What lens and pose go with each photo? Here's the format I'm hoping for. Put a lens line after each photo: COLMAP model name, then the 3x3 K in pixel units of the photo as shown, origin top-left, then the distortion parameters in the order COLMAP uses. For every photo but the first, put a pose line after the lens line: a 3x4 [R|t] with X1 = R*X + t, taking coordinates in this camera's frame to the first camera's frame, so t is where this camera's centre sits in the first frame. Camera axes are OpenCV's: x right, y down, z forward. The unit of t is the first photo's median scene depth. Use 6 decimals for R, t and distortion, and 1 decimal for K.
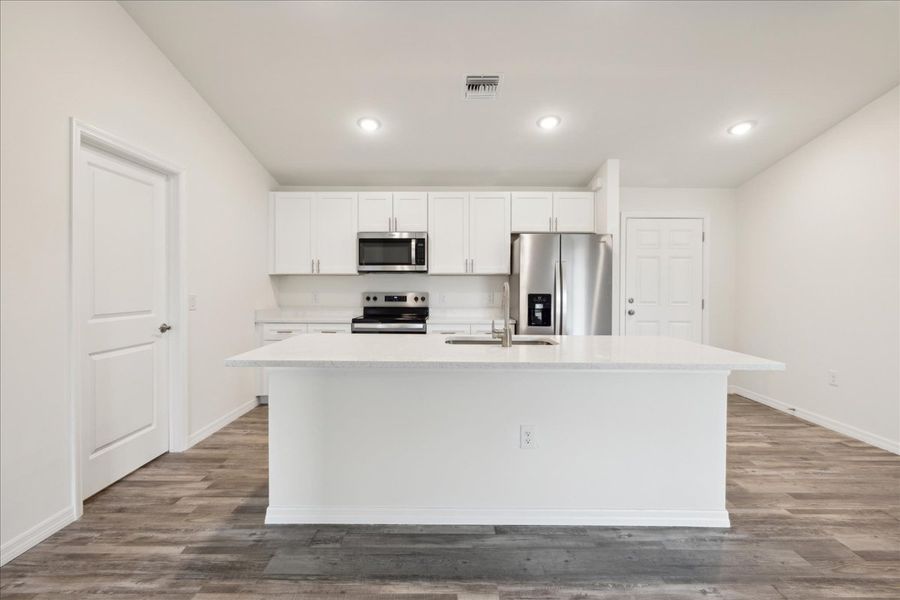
lens RADIAL K [[414.0, 0, 446.4], [0, 414.0, 292.2], [0, 0, 1]] dist [-0.002857, -0.001061]
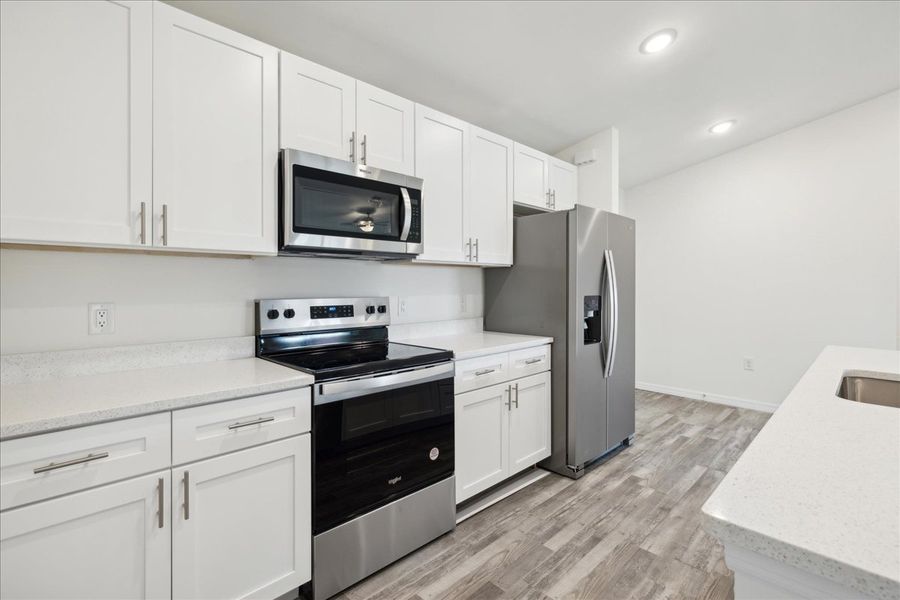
lens RADIAL K [[414.2, 0, 447.9], [0, 414.2, 288.9], [0, 0, 1]] dist [0.000702, -0.000186]
pose [[0.715560, -0.009398, 0.698488, -0.377347], [0.011648, 0.999931, 0.001522, -0.009633], [-0.698454, 0.007047, 0.715620, 0.608704]]
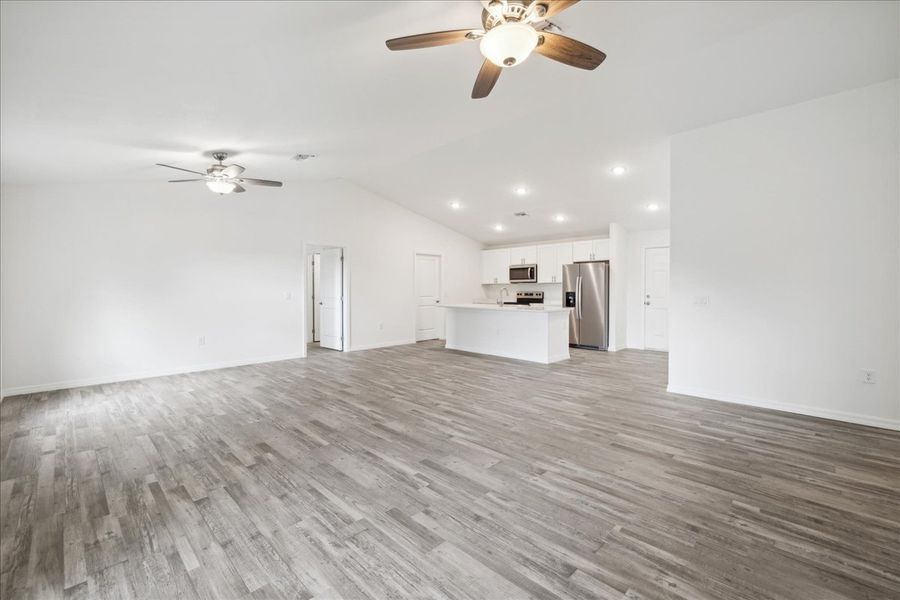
lens RADIAL K [[384.9, 0, 445.5], [0, 384.9, 296.2], [0, 0, 1]] dist [0.002391, 0.000322]
pose [[0.707174, 0.007564, -0.706999, 1.057384], [-0.003313, 0.999967, 0.007385, 0.012149], [0.707032, -0.002881, 0.707176, -0.784189]]
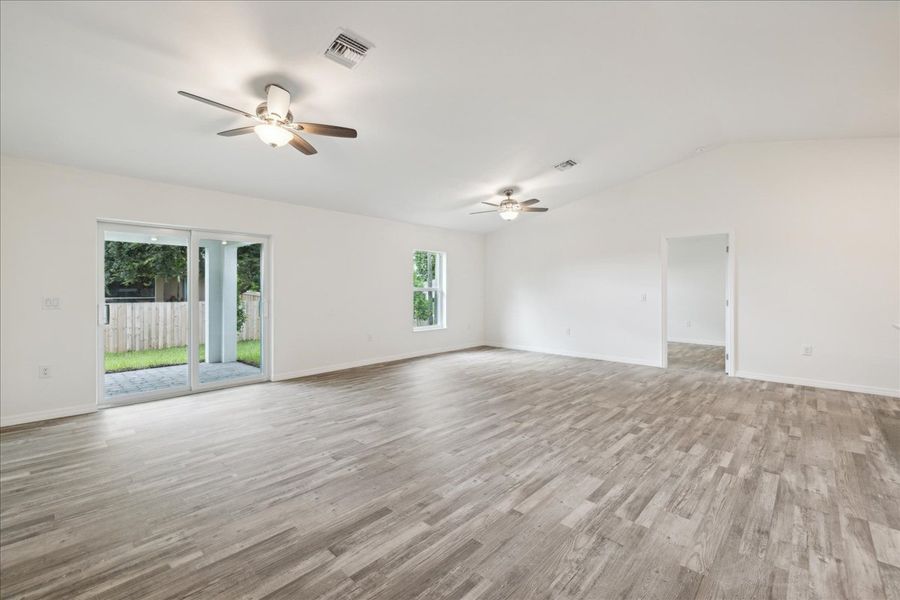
lens RADIAL K [[384.9, 0, 450.2], [0, 384.9, 298.5], [0, 0, 1]] dist [0.002391, 0.000322]
pose [[-0.679160, 0.011872, -0.733894, 1.086530], [-0.012847, 0.999524, 0.028058, -0.002179], [0.733877, 0.028484, -0.678684, 0.279911]]
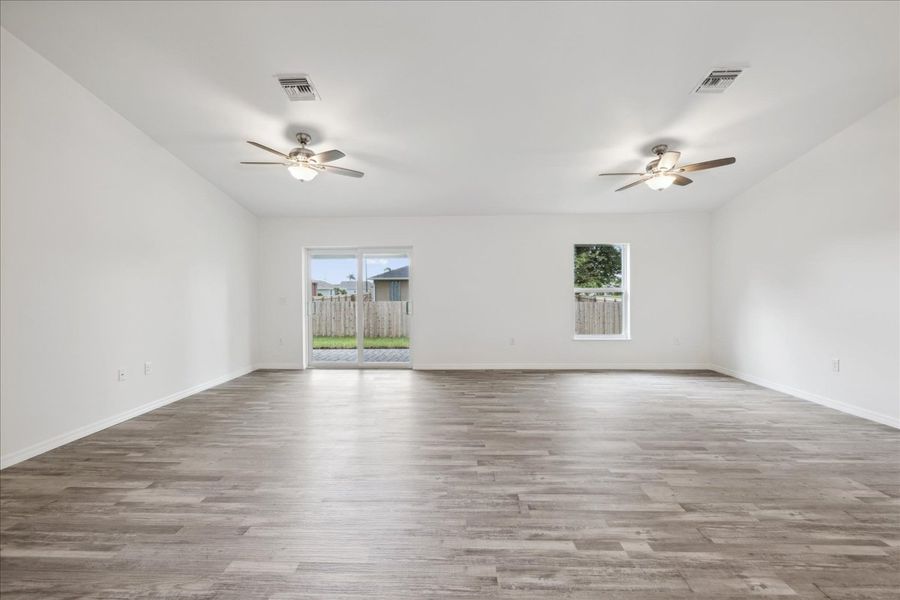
lens RADIAL K [[384.9, 0, 451.7], [0, 384.9, 291.6], [0, 0, 1]] dist [0.002391, 0.000322]
pose [[-0.999655, 0.001067, 0.026226, 0.430198], [0.001418, 0.999910, 0.013347, -0.006930], [-0.026210, 0.013379, -0.999567, 0.459825]]
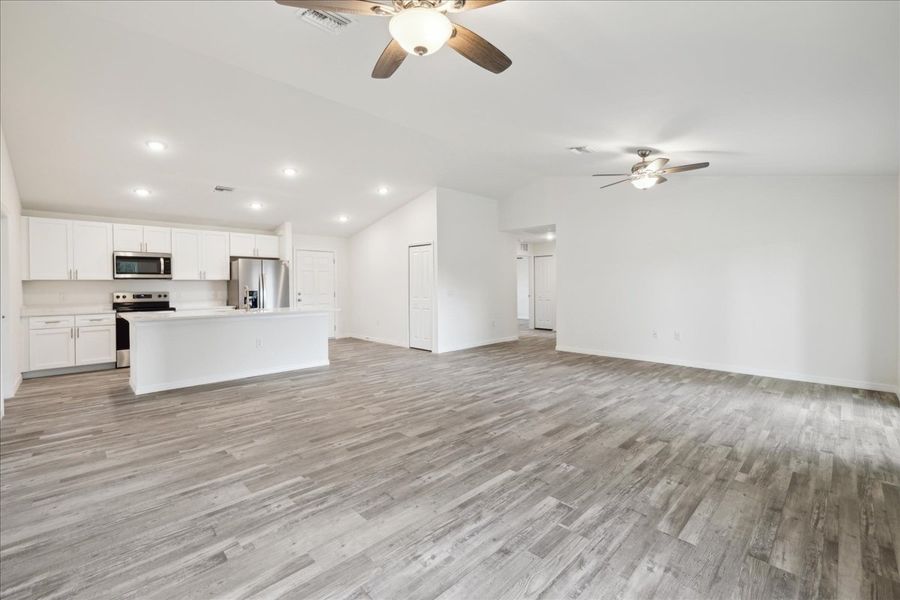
lens RADIAL K [[384.9, 0, 447.4], [0, 384.9, 292.6], [0, 0, 1]] dist [0.002391, 0.000322]
pose [[0.718905, -0.022768, 0.694735, -0.314210], [0.017725, 0.999739, 0.014423, 0.001951], [-0.694882, 0.001945, 0.719121, -0.797056]]
